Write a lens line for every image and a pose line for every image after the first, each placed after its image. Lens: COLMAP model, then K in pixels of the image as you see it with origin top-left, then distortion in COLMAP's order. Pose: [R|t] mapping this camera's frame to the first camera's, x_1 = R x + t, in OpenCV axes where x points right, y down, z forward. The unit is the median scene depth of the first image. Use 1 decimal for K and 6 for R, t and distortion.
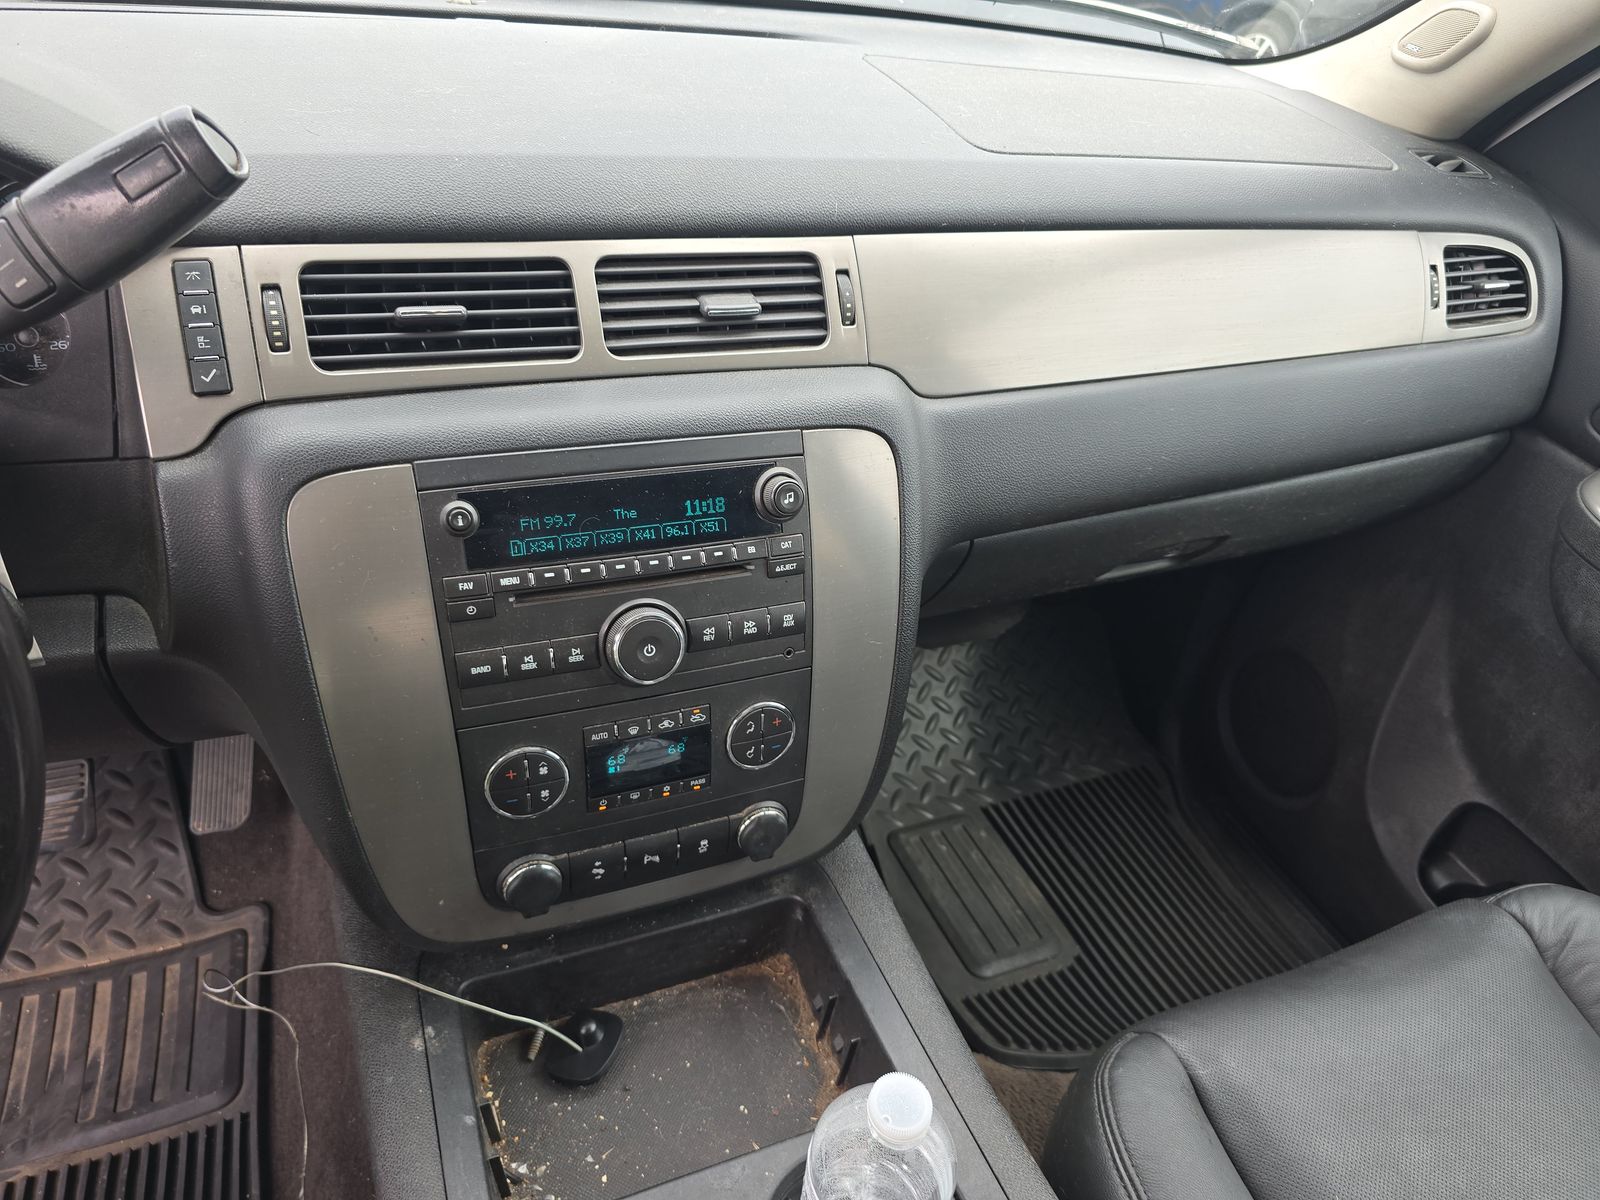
lens RADIAL K [[1083.1, 0, 787.6], [0, 1083.1, 596.7], [0, 0, 1]] dist [0.038475, -0.021174]
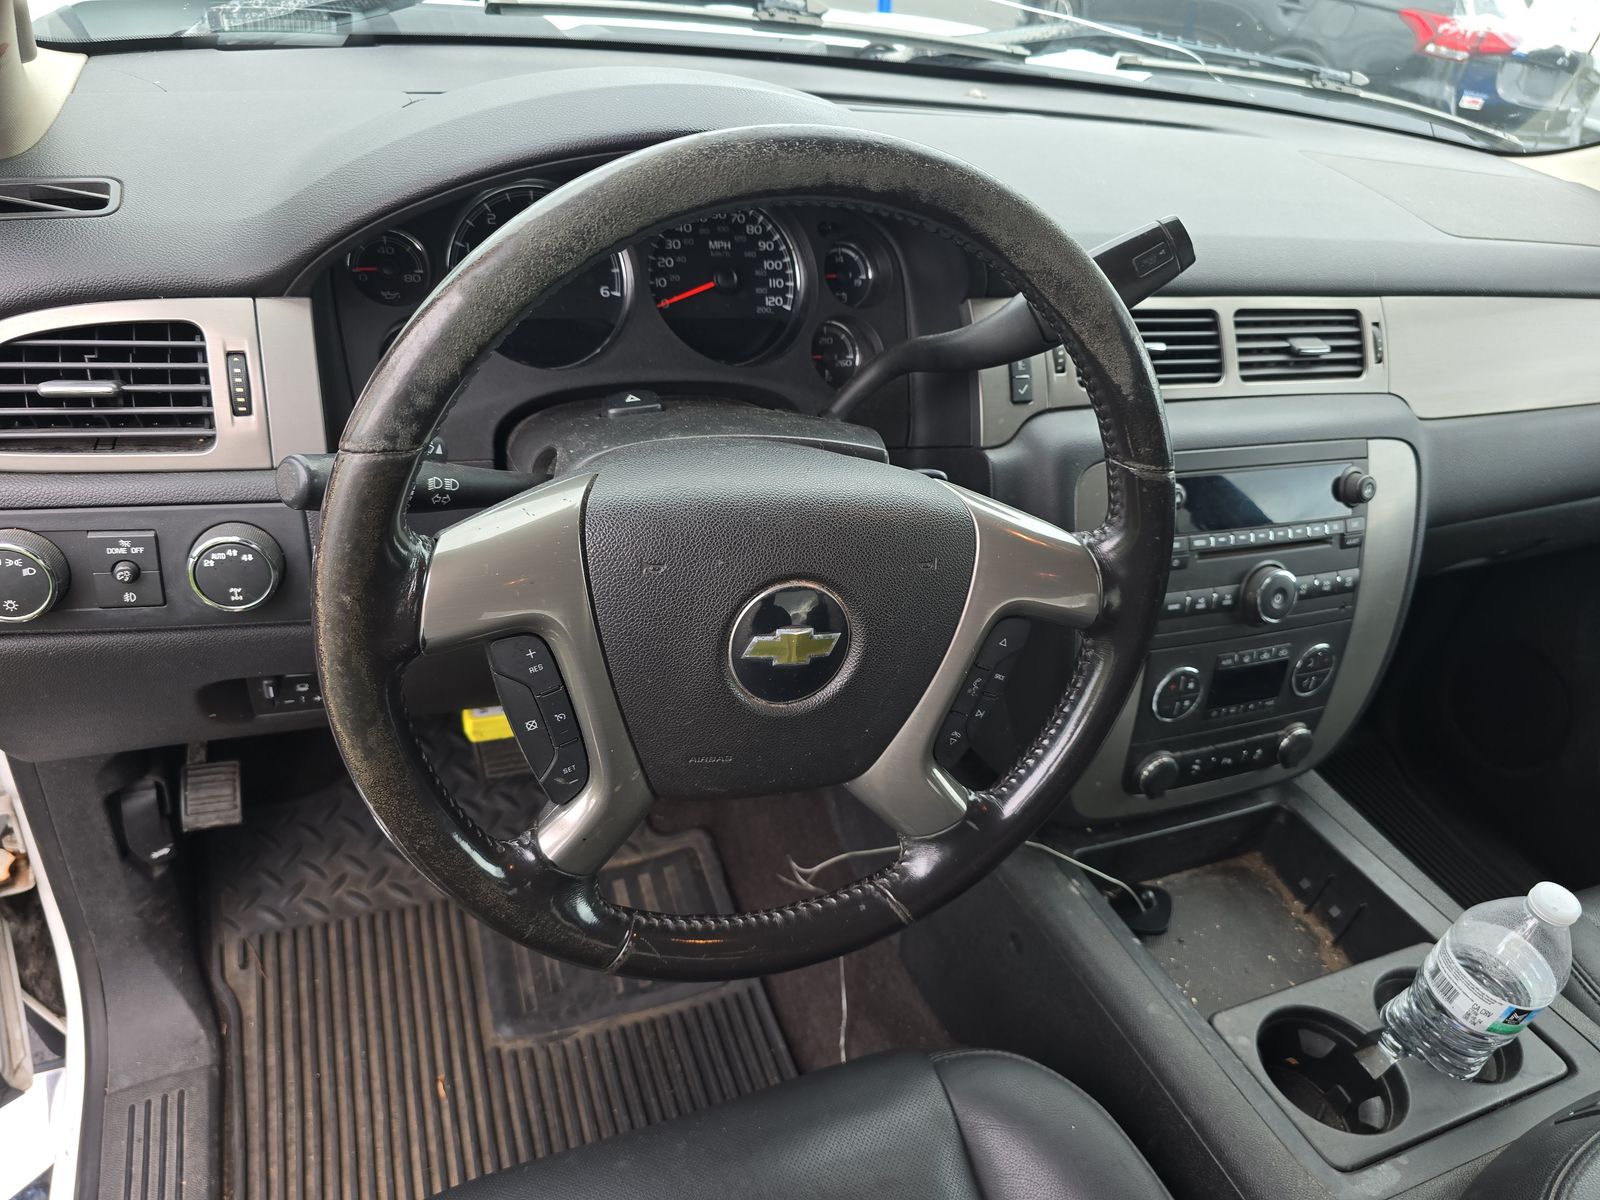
lens RADIAL K [[1083.1, 0, 811.5], [0, 1083.1, 594.2], [0, 0, 1]] dist [0.038475, -0.021174]
pose [[0.998856, 0.027039, 0.039433, -0.694475], [-0.026234, 0.999440, -0.020786, 0.080278], [-0.039973, 0.019728, 0.999006, -0.311685]]
